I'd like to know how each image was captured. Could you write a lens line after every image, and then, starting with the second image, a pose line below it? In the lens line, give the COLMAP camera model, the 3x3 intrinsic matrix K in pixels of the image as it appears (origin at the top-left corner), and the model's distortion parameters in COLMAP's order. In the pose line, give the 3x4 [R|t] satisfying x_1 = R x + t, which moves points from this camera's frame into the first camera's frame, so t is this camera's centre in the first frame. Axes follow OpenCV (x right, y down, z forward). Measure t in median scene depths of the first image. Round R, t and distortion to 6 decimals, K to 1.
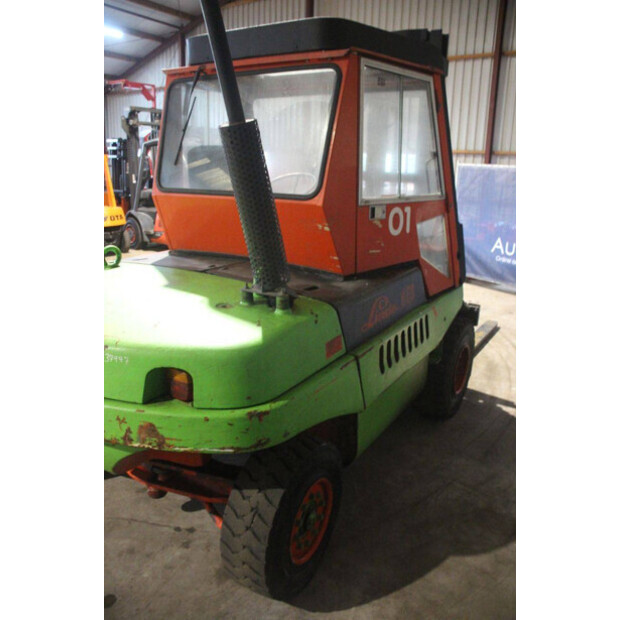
lens RADIAL K [[513.9, 0, 315.1], [0, 513.9, 318.7], [0, 0, 1]] dist [-0.141511, 0.113728]
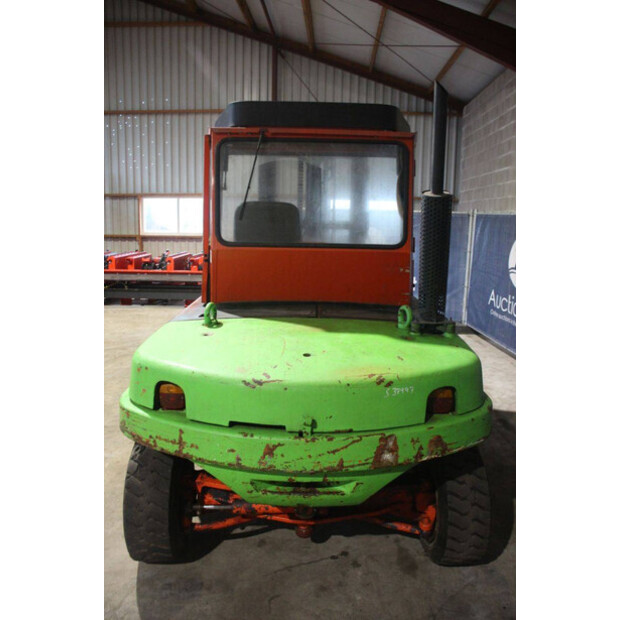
lens RADIAL K [[513.9, 0, 315.8], [0, 513.9, 308.1], [0, 0, 1]] dist [-0.141511, 0.113728]
pose [[0.847952, -0.121231, 0.516023, -1.152724], [0.166541, 0.985130, -0.042228, -0.093078], [-0.503231, 0.121746, 0.855533, 0.062176]]
